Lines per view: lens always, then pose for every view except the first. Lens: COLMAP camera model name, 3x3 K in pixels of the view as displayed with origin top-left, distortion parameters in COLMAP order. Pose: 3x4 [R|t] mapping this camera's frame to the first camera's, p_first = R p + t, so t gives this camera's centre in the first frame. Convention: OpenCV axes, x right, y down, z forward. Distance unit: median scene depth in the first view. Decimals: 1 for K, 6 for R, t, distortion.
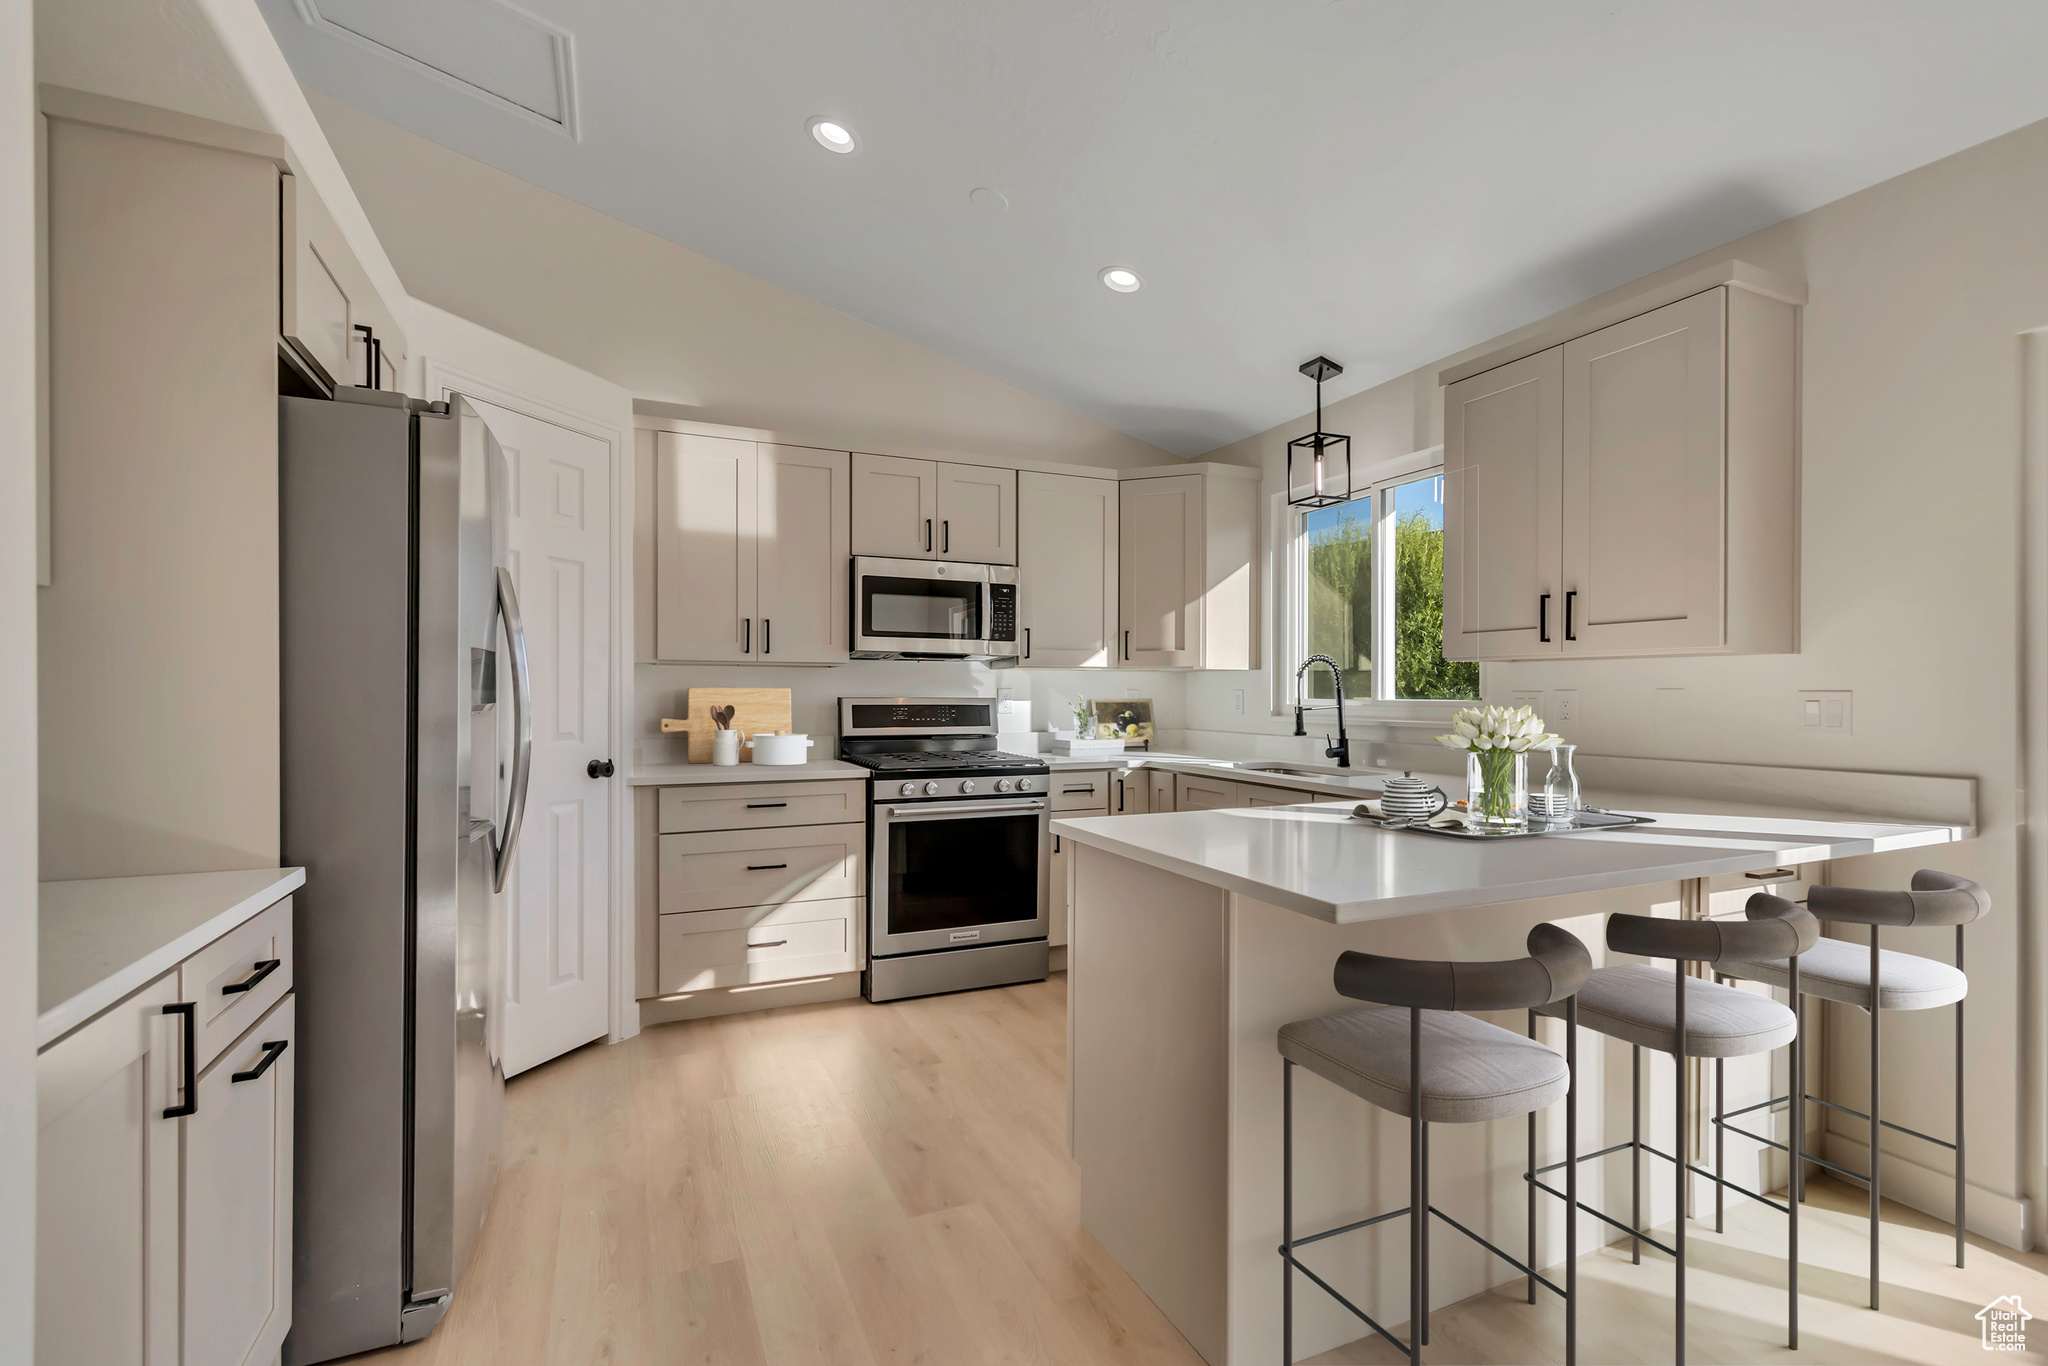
lens RADIAL K [[918.5, 0, 1024.9], [0, 918.5, 698.0], [0, 0, 1]] dist [0.001594, -0.000184]
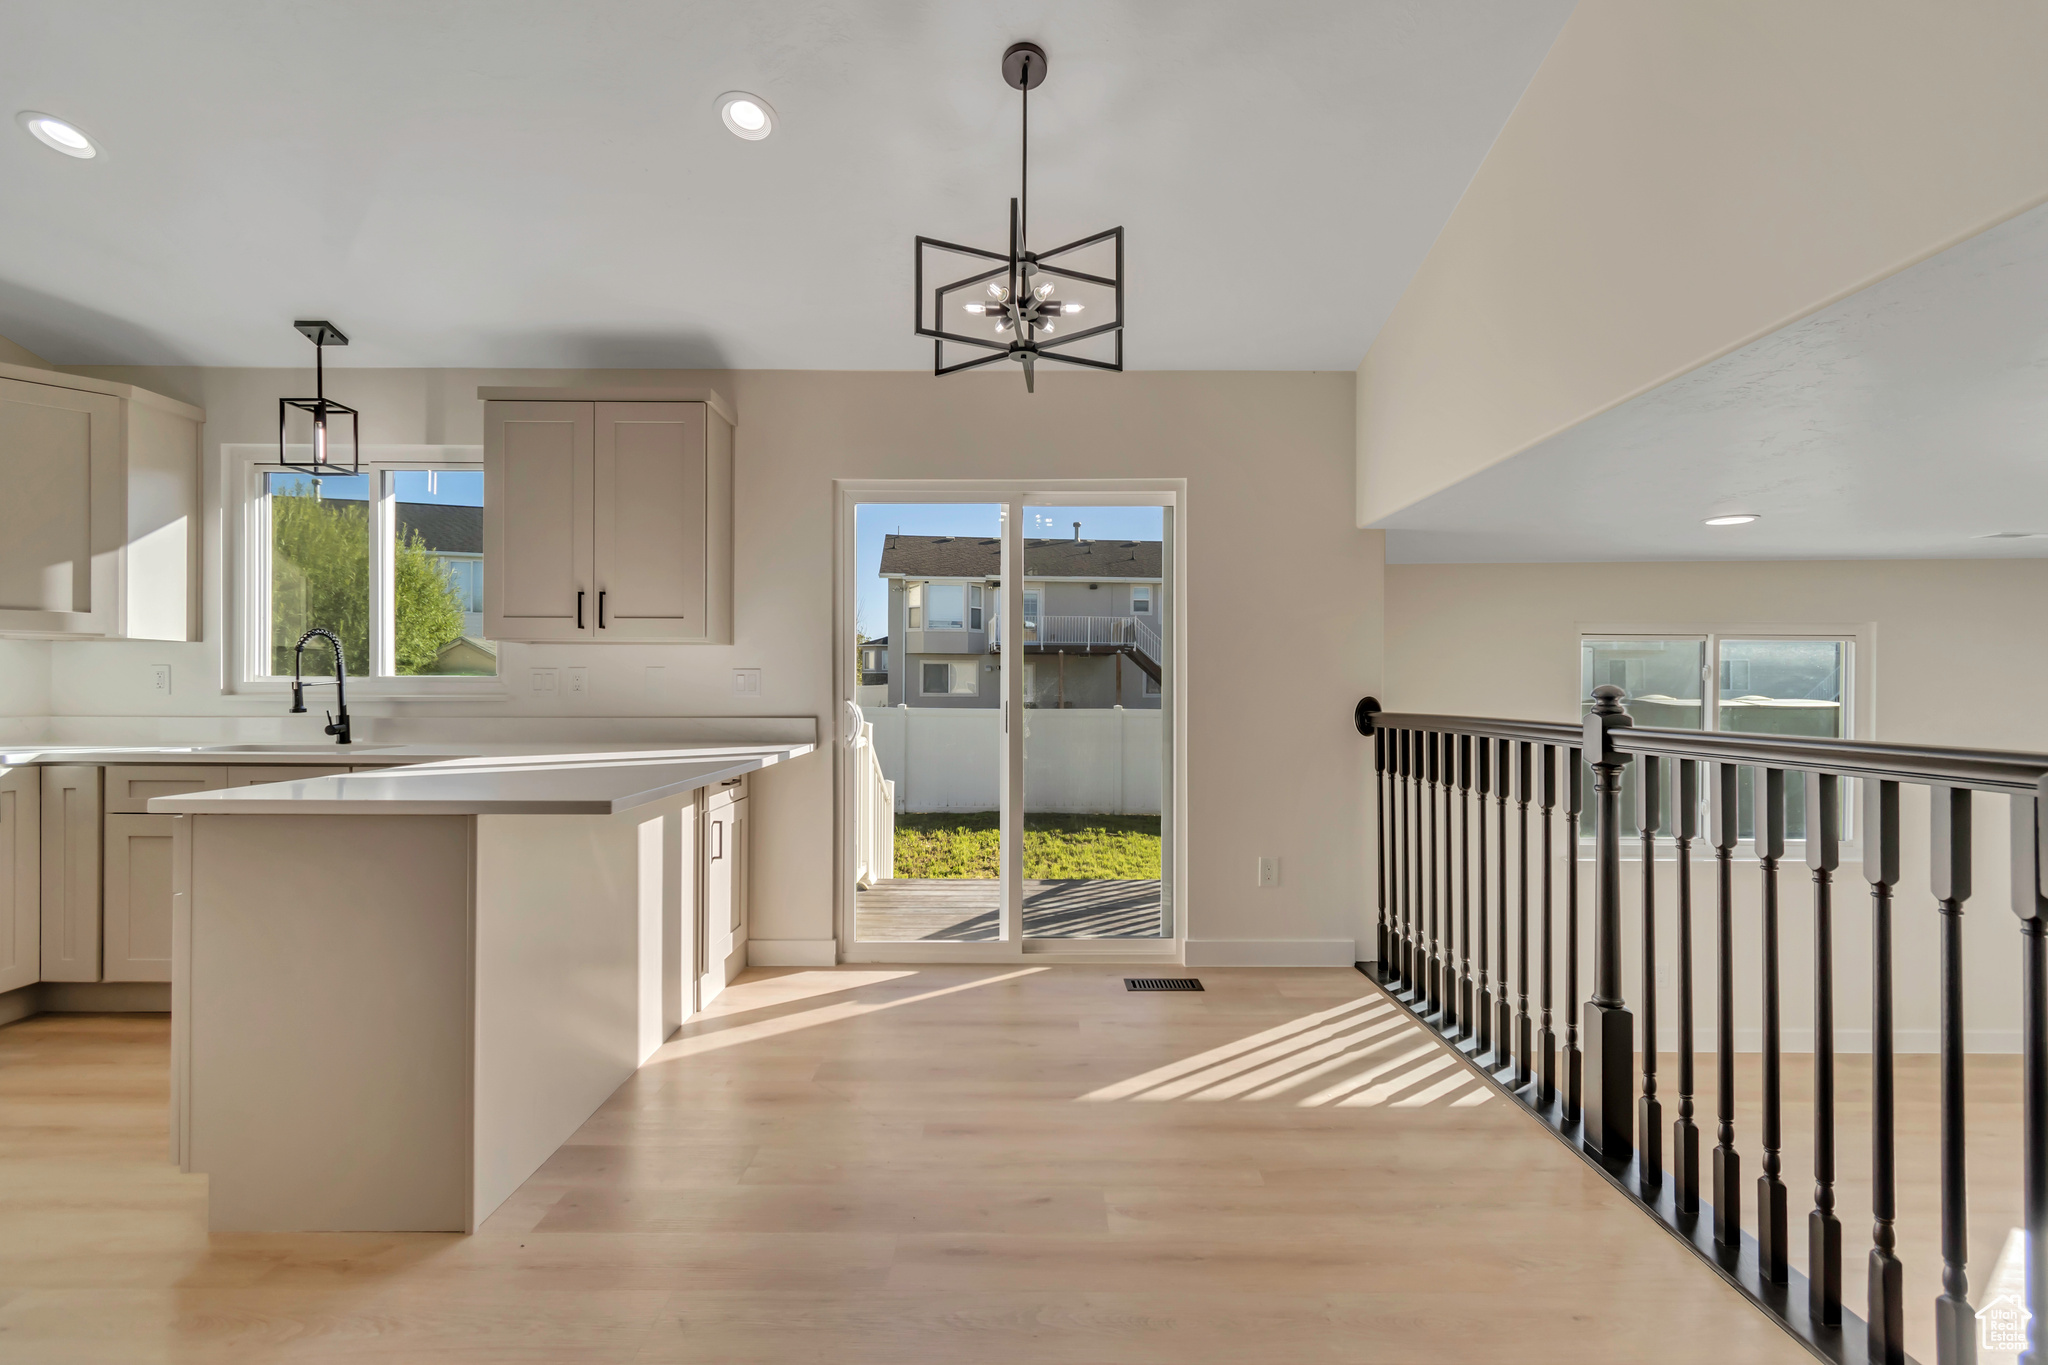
lens RADIAL K [[915.3, 0, 1026.2], [0, 915.3, 687.3], [0, 0, 1]] dist [0.002094, -0.000389]
pose [[0.405724, 0.000389, 0.913996, -0.256980], [0.002716, 0.999995, -0.001632, 0.018277], [-0.913992, 0.003144, 0.405721, -0.066244]]
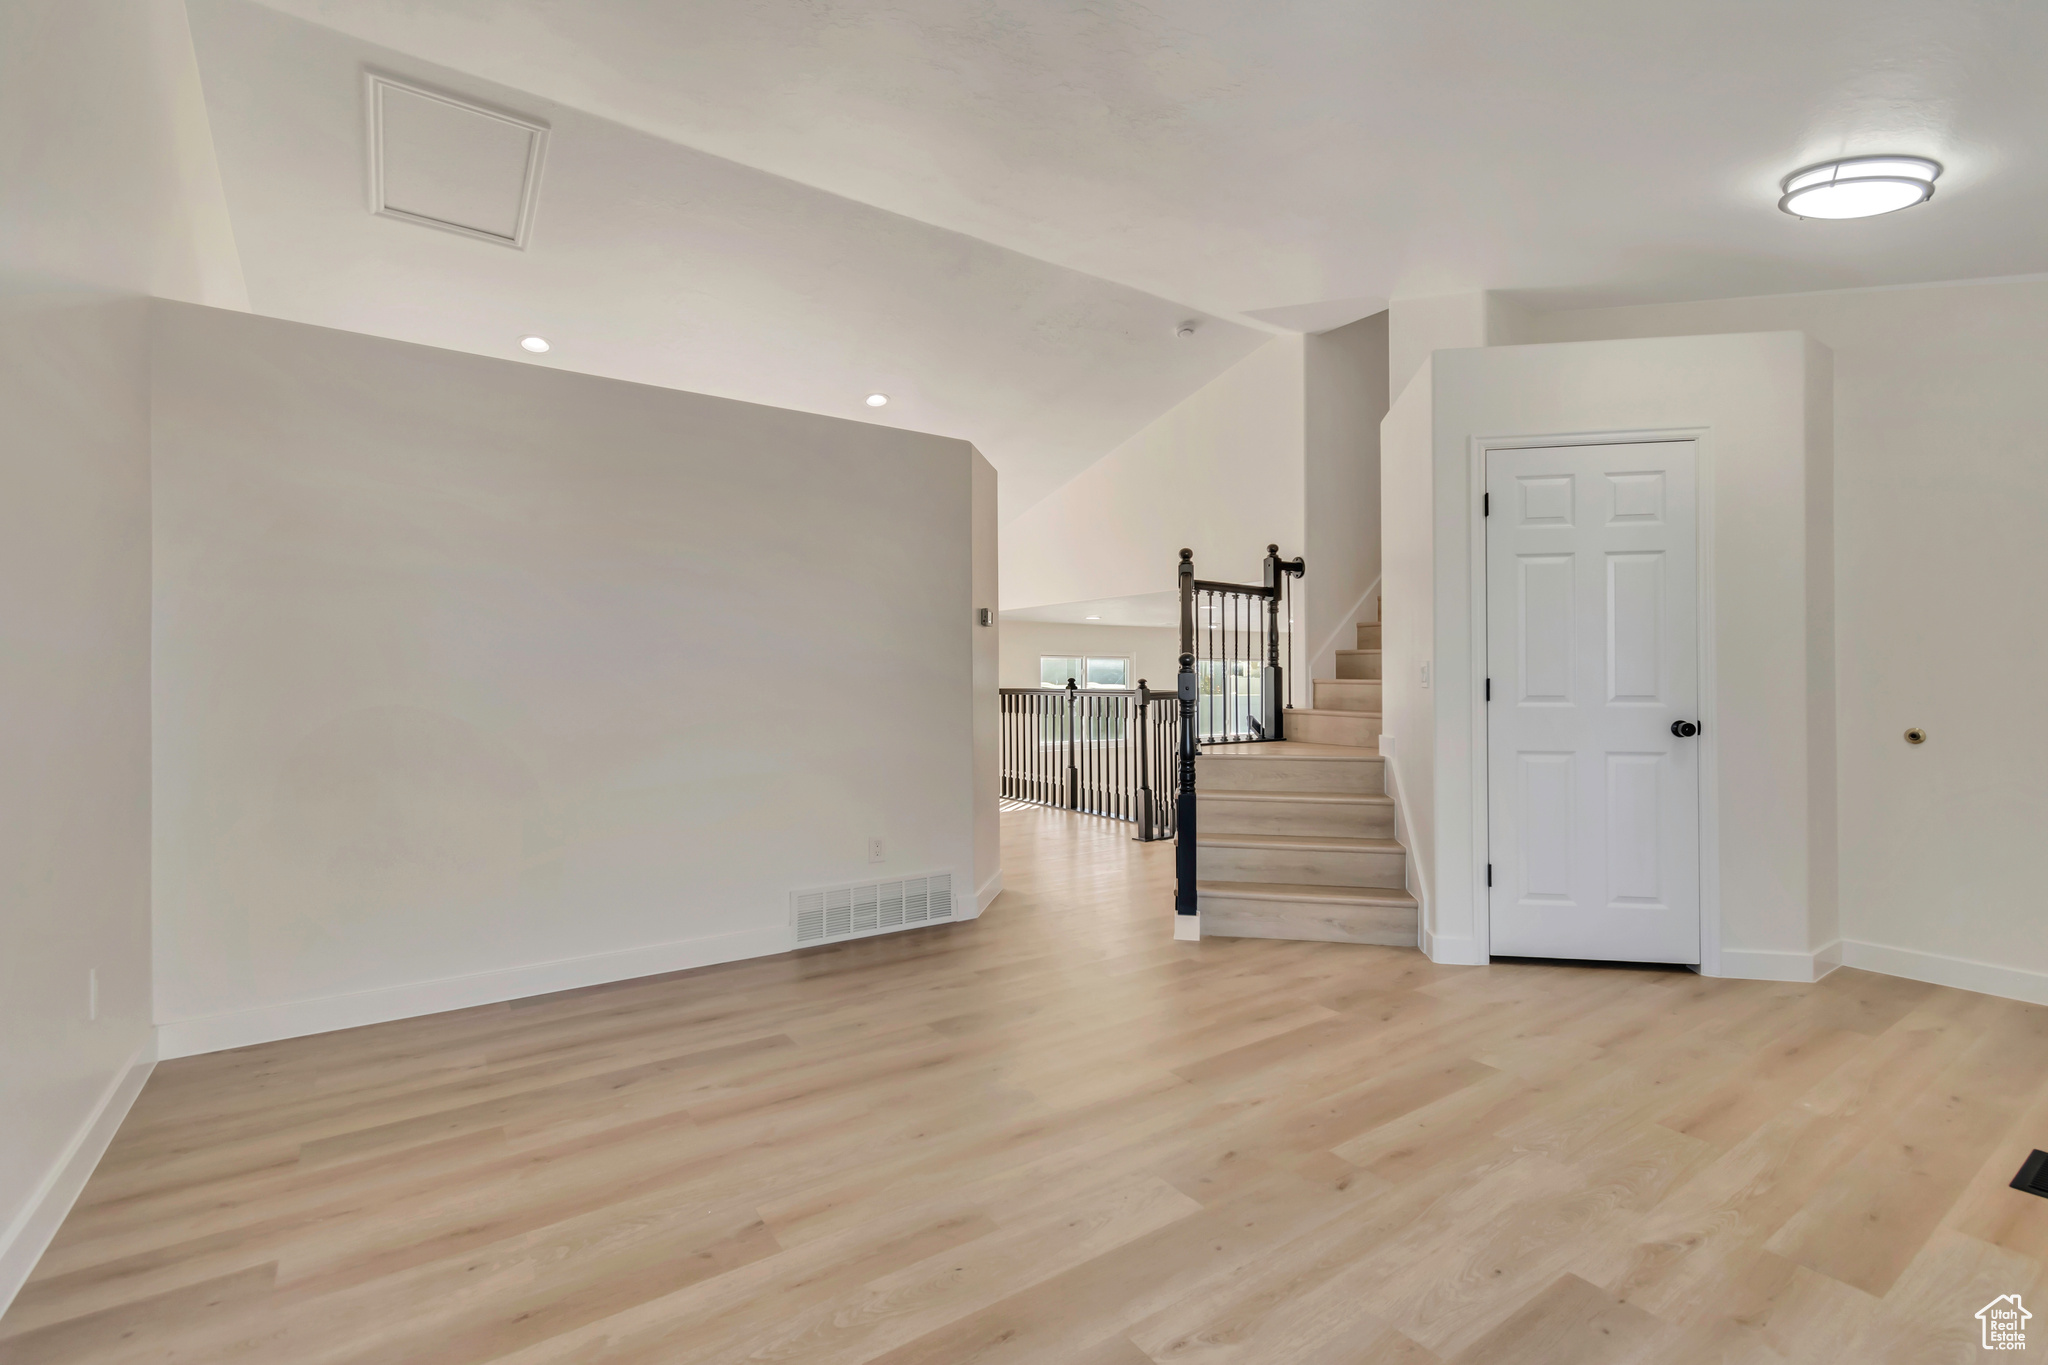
lens RADIAL K [[915.3, 0, 1026.2], [0, 915.3, 687.3], [0, 0, 1]] dist [0.002094, -0.000389]
pose [[-0.186218, -0.011286, 0.982444, -1.815037], [0.008266, 0.999881, 0.013053, 0.010215], [-0.982474, 0.010551, -0.186103, 0.383262]]
